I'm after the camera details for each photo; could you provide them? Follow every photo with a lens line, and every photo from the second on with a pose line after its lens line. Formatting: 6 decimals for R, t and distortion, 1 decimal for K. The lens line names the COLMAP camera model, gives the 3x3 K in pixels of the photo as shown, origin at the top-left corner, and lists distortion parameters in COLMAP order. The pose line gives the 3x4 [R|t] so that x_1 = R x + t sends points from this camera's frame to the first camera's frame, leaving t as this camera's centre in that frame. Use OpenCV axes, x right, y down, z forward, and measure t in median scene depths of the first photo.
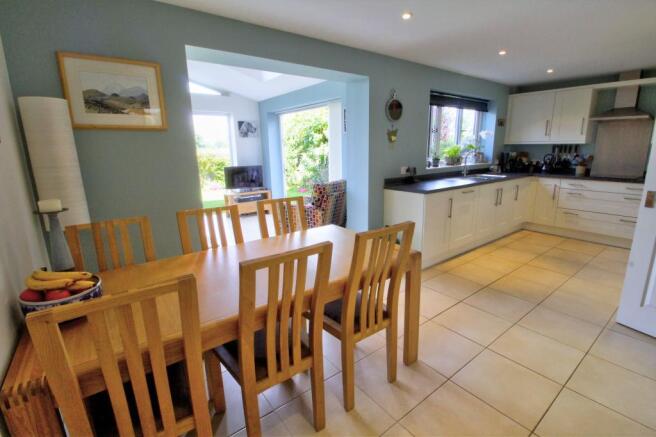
lens RADIAL K [[304.5, 0, 331.3], [0, 304.5, 217.3], [0, 0, 1]] dist [-0.000889, -0.000893]
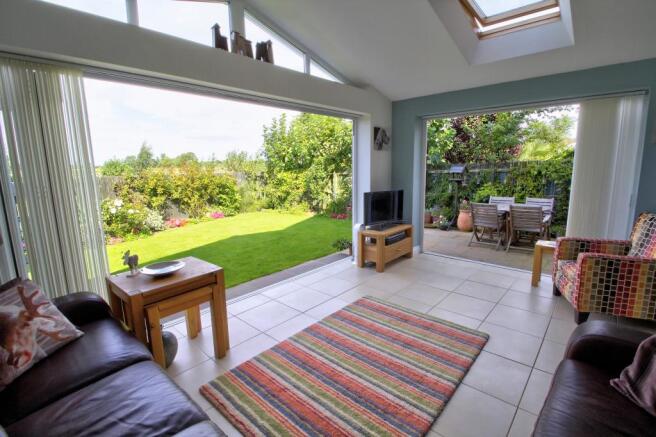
lens RADIAL K [[304.5, 0, 329.4], [0, 304.5, 216.4], [0, 0, 1]] dist [-0.000889, -0.000893]
pose [[0.981966, -0.032480, 0.186246, -0.541856], [0.044341, 0.997220, -0.059879, -0.076543], [-0.183783, 0.067058, 0.980677, 0.353607]]
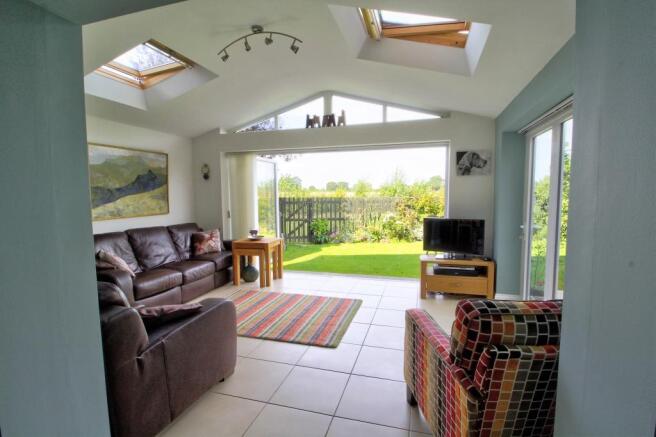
lens RADIAL K [[304.5, 0, 344.0], [0, 304.5, 214.5], [0, 0, 1]] dist [-0.000889, -0.000893]
pose [[0.612171, 0.063775, -0.788149, 0.076406], [-0.175299, 0.982885, -0.056625, -0.100319], [0.771049, 0.172826, 0.612874, 0.425361]]
